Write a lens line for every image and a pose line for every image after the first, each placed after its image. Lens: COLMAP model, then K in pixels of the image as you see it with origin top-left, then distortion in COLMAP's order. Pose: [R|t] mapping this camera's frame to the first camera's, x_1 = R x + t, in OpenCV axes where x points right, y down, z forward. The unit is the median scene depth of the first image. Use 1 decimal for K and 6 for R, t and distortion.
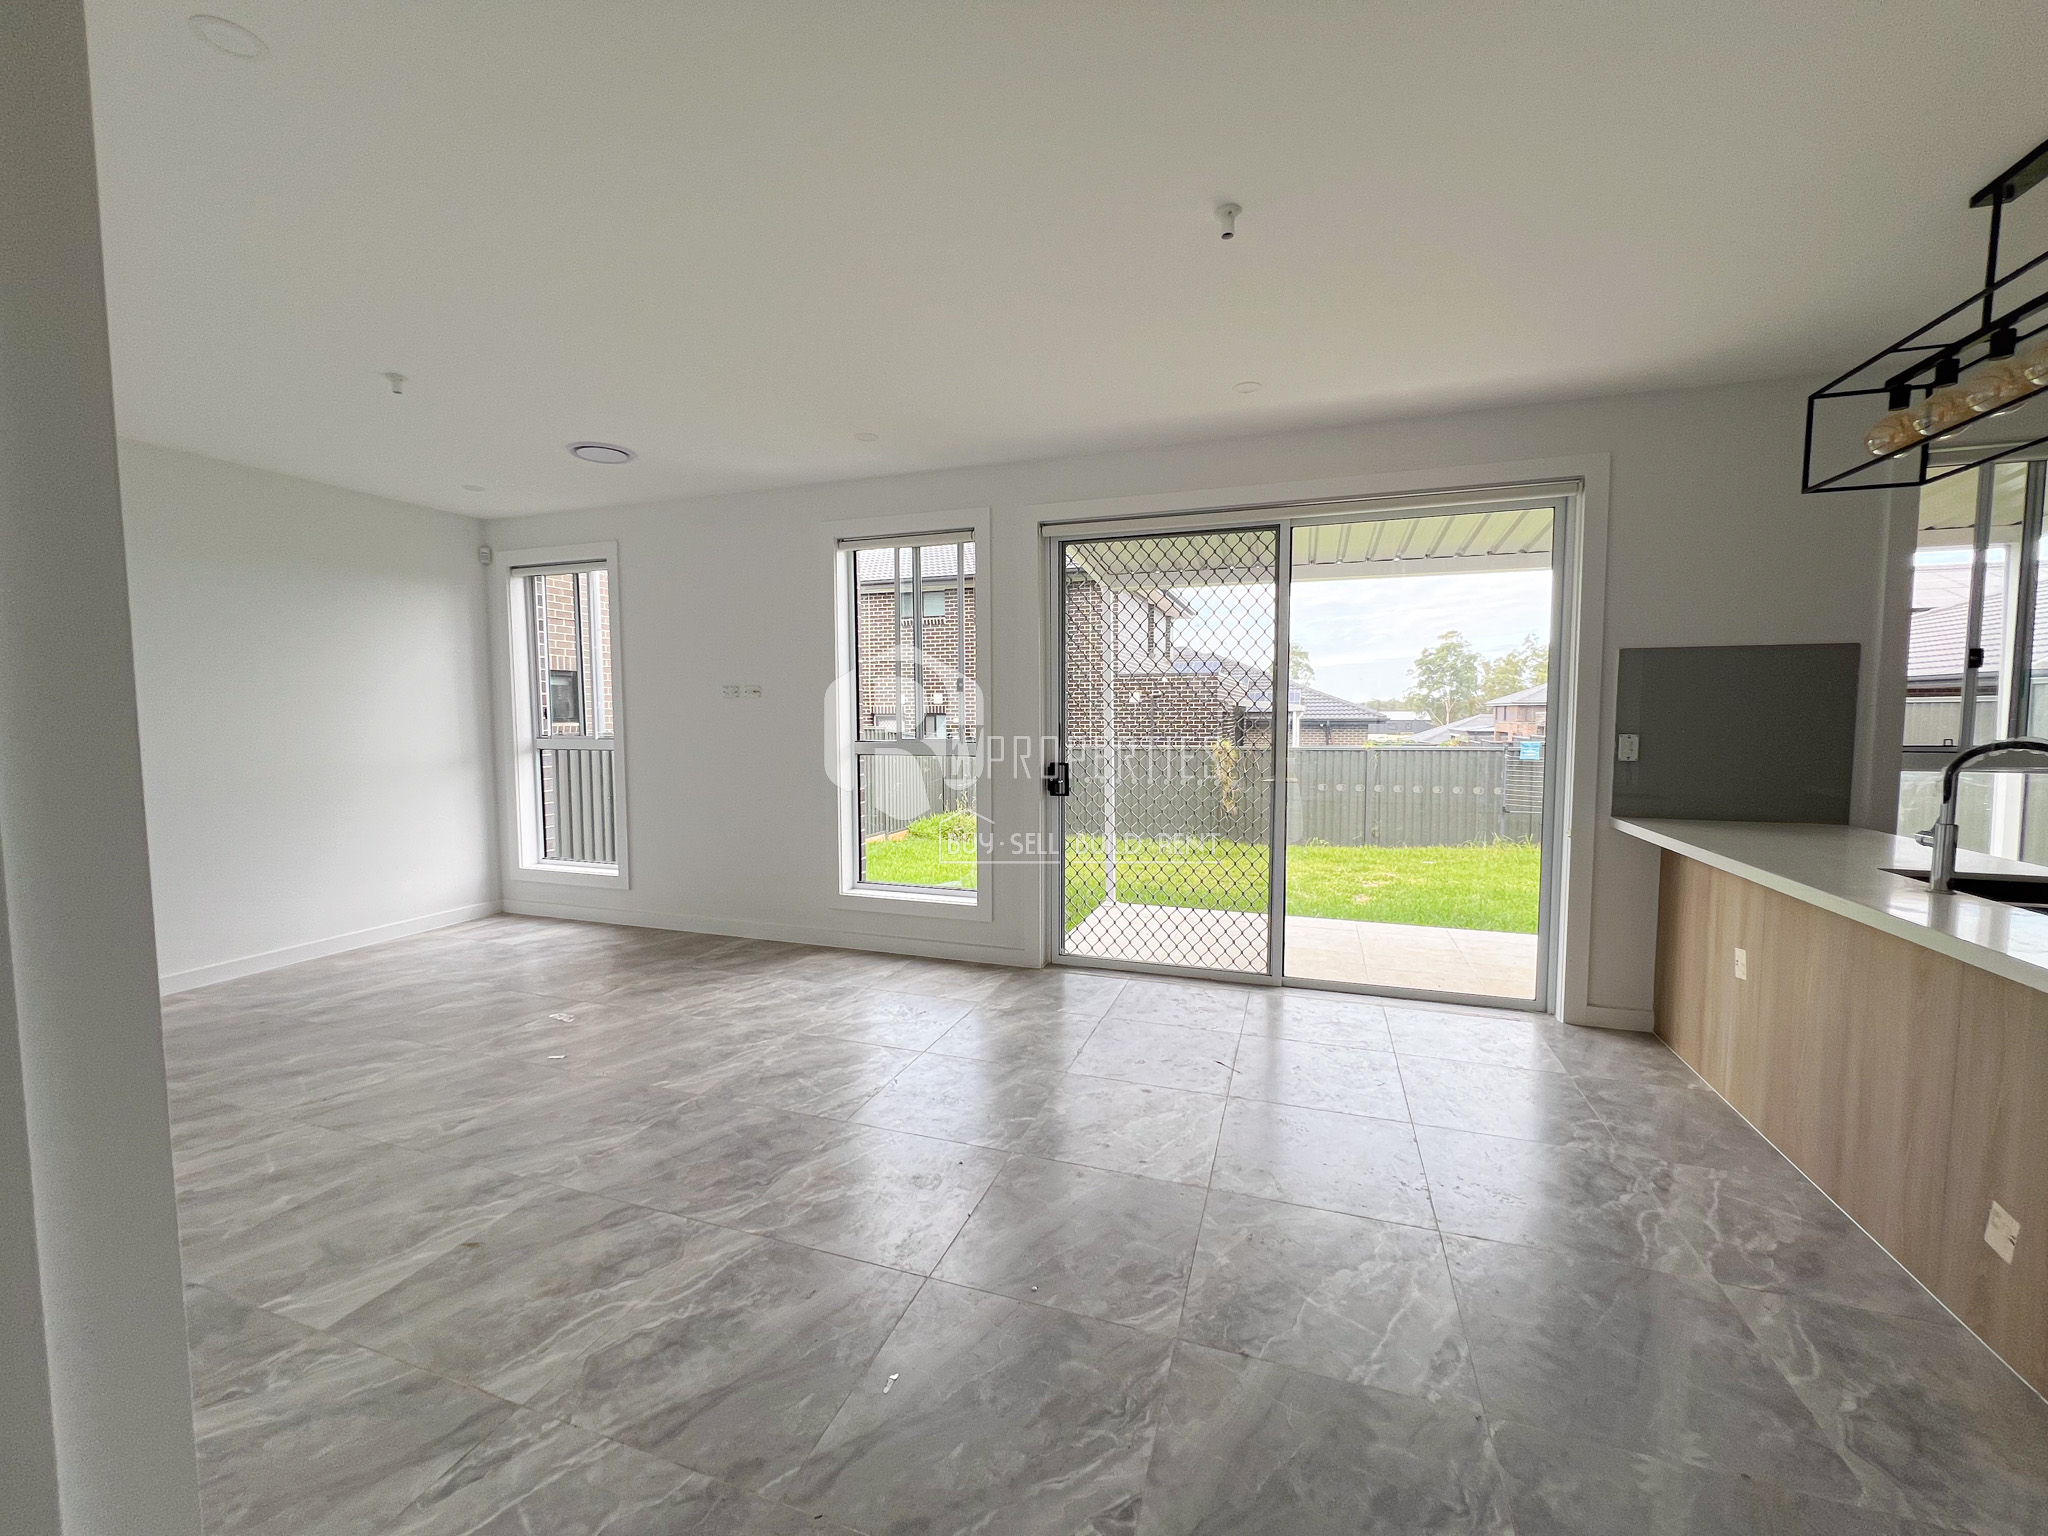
lens RADIAL K [[814.2, 0, 1024.0], [0, 814.2, 768.0], [0, 0, 1]] dist [0.000316, 0.000565]
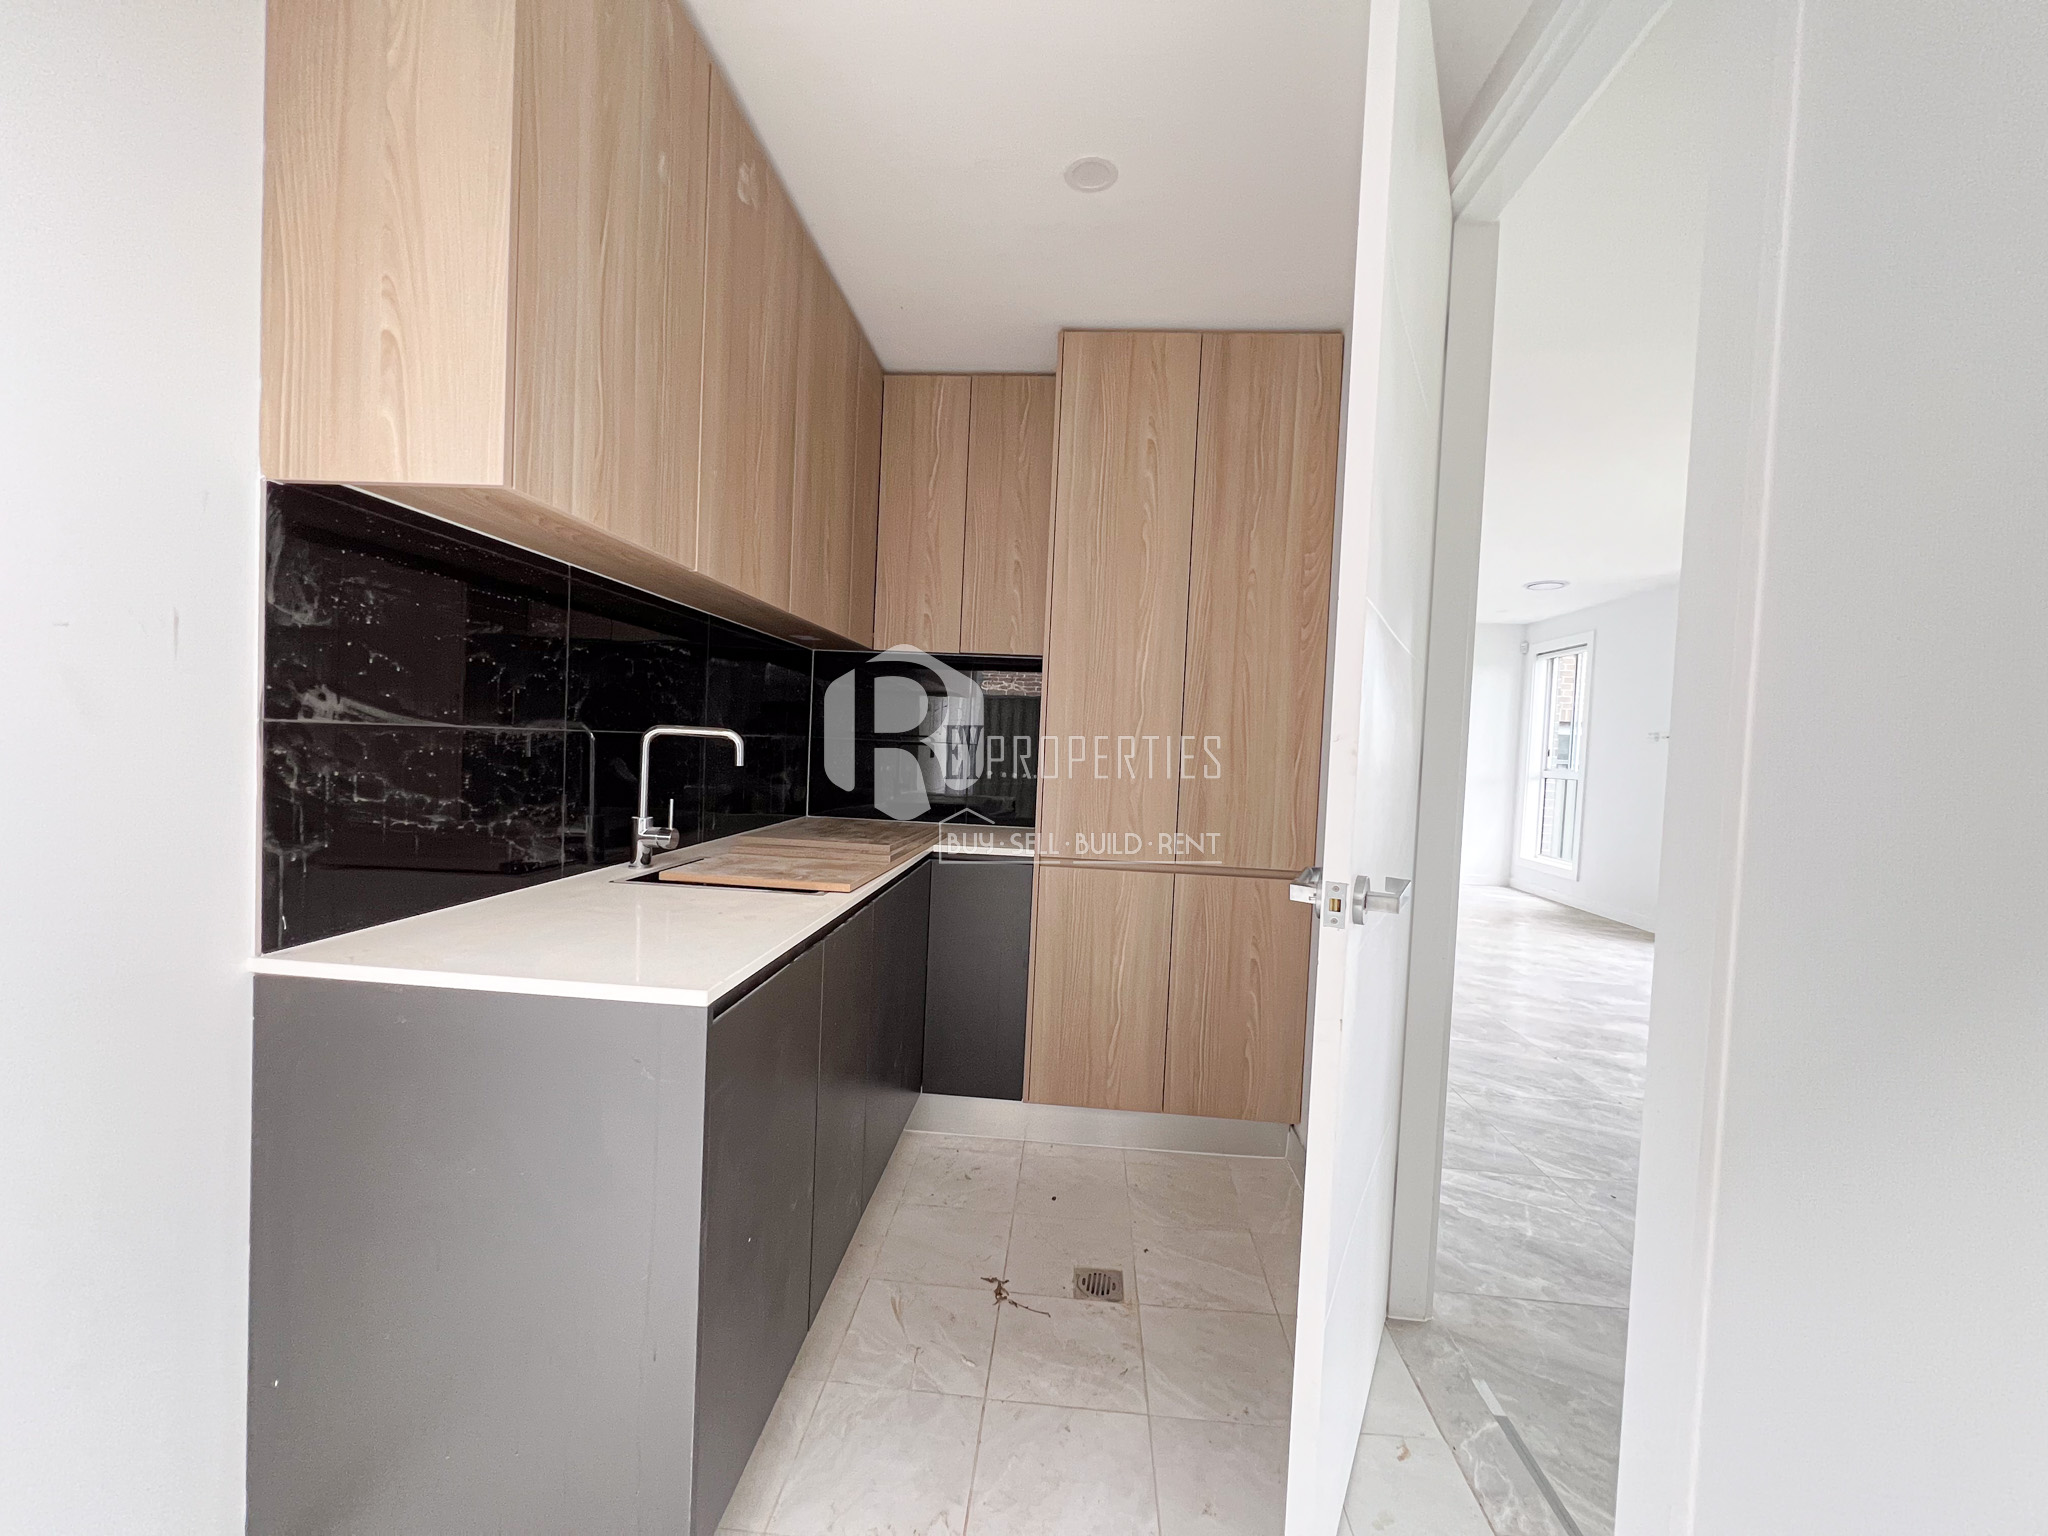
lens RADIAL K [[814.2, 0, 1024.0], [0, 814.2, 768.0], [0, 0, 1]] dist [0.000316, 0.000565]
pose [[0.258451, 0.043811, -0.965030, 1.427372], [-0.112890, 0.993496, 0.014870, 0.108781], [0.959405, 0.105099, 0.261716, -0.664032]]
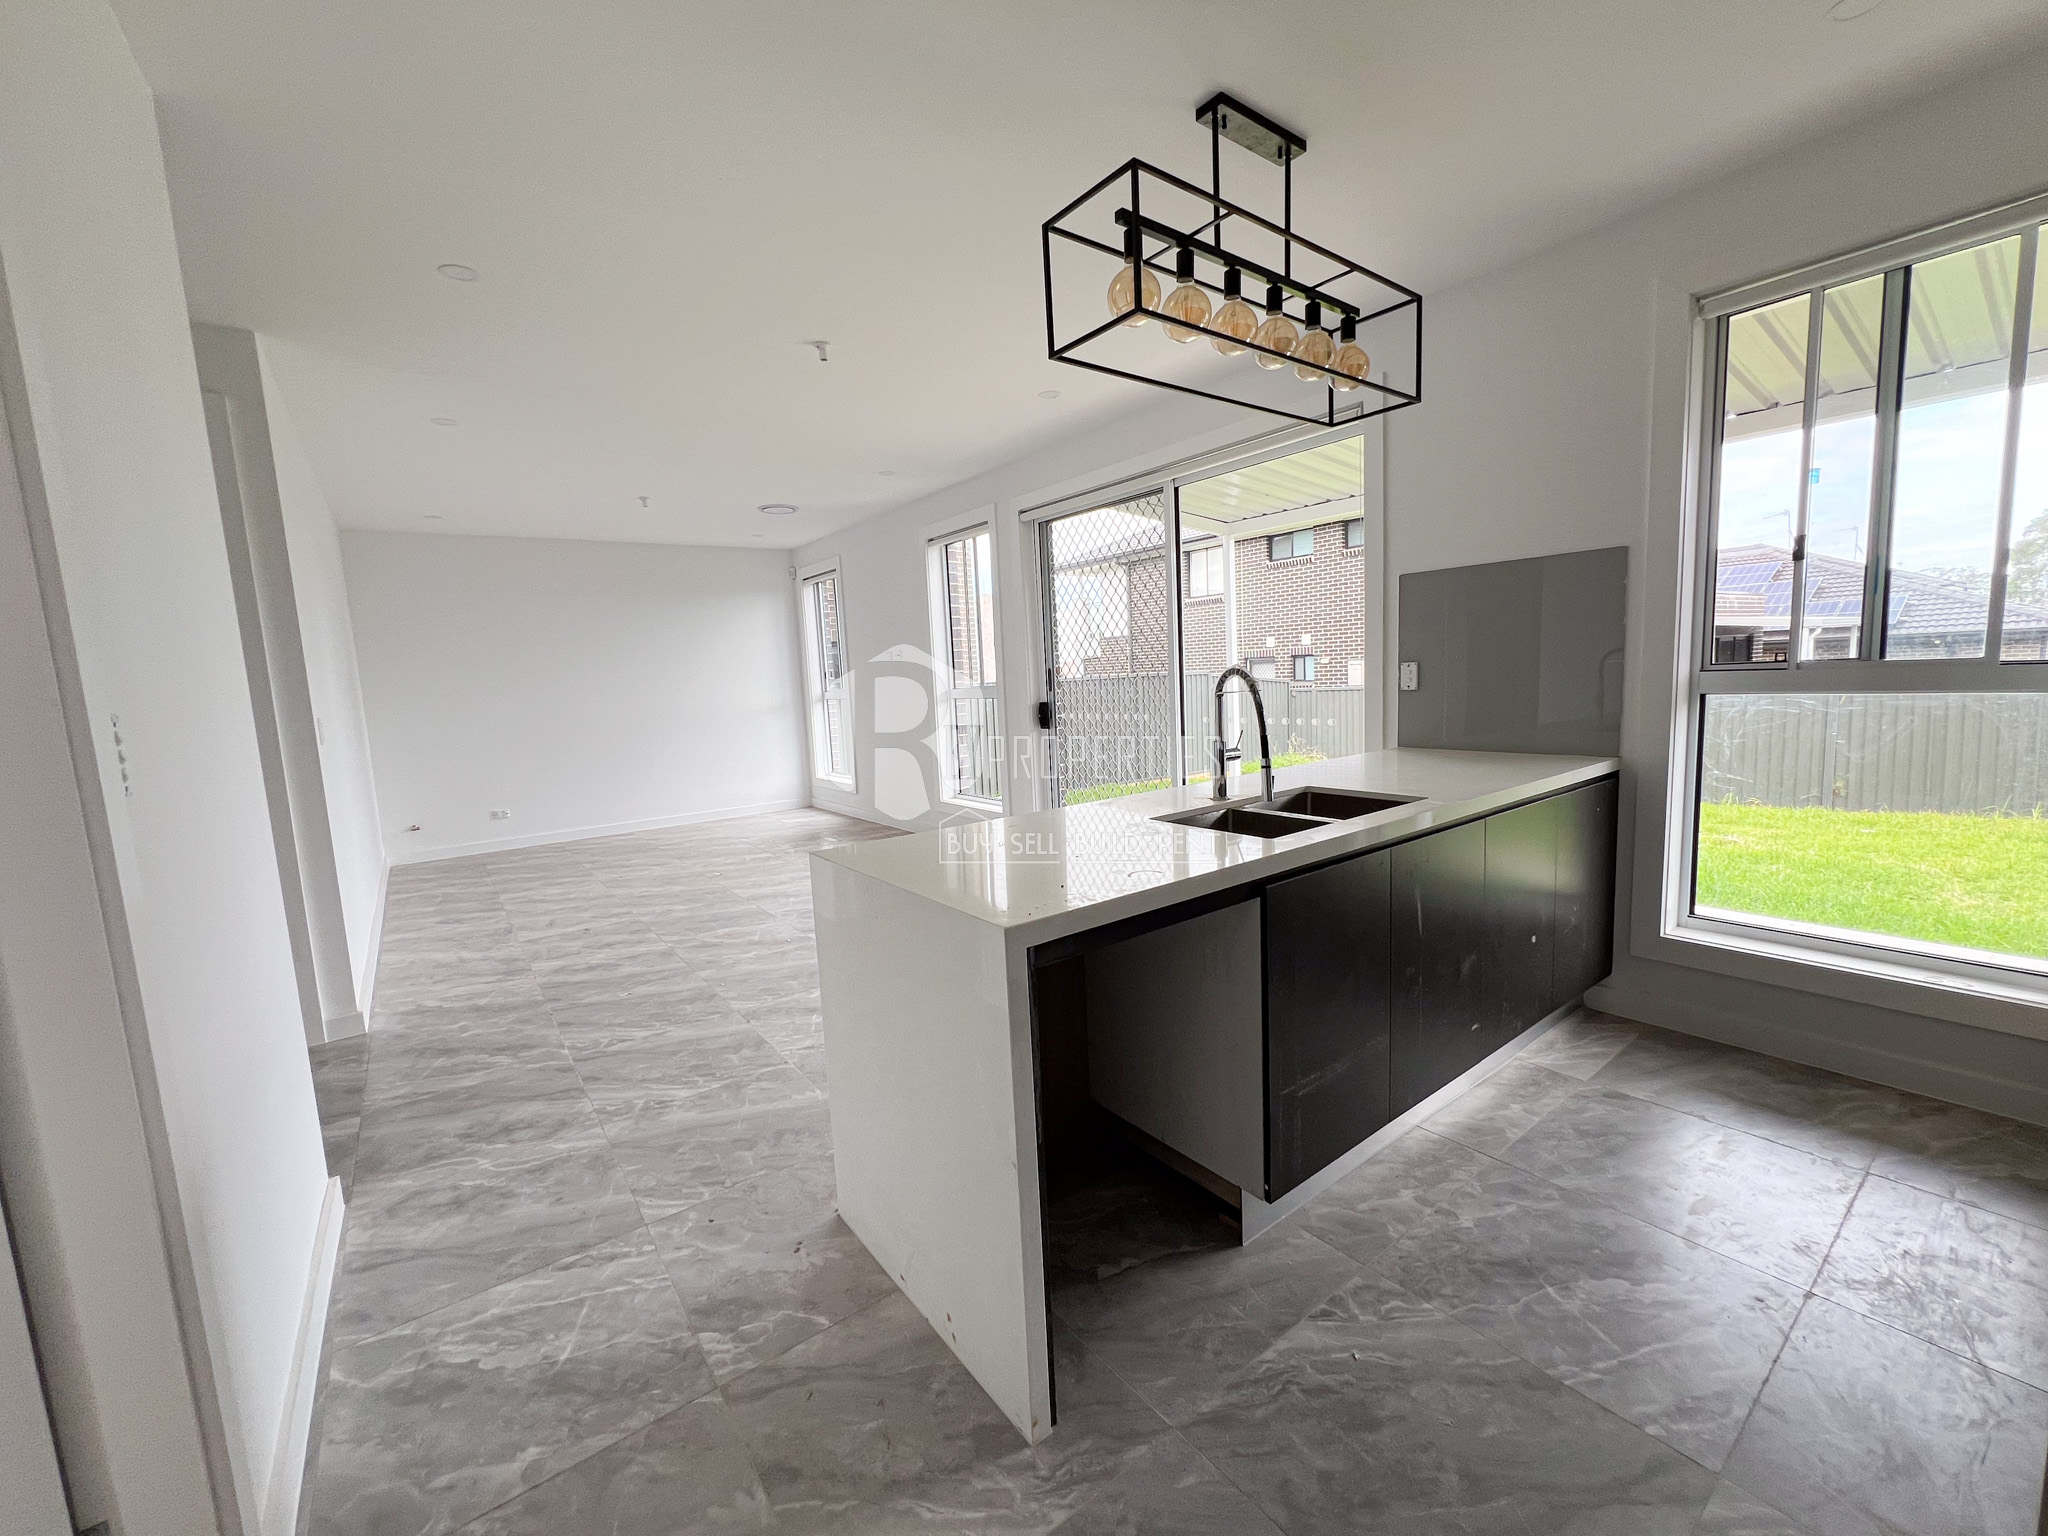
lens RADIAL K [[814.2, 0, 1024.0], [0, 814.2, 768.0], [0, 0, 1]] dist [0.000316, 0.000565]
pose [[0.829563, 0.027561, -0.557732, 1.416495], [0.009883, 0.997900, 0.064011, 0.027259], [0.558325, -0.058614, 0.827549, -0.113881]]
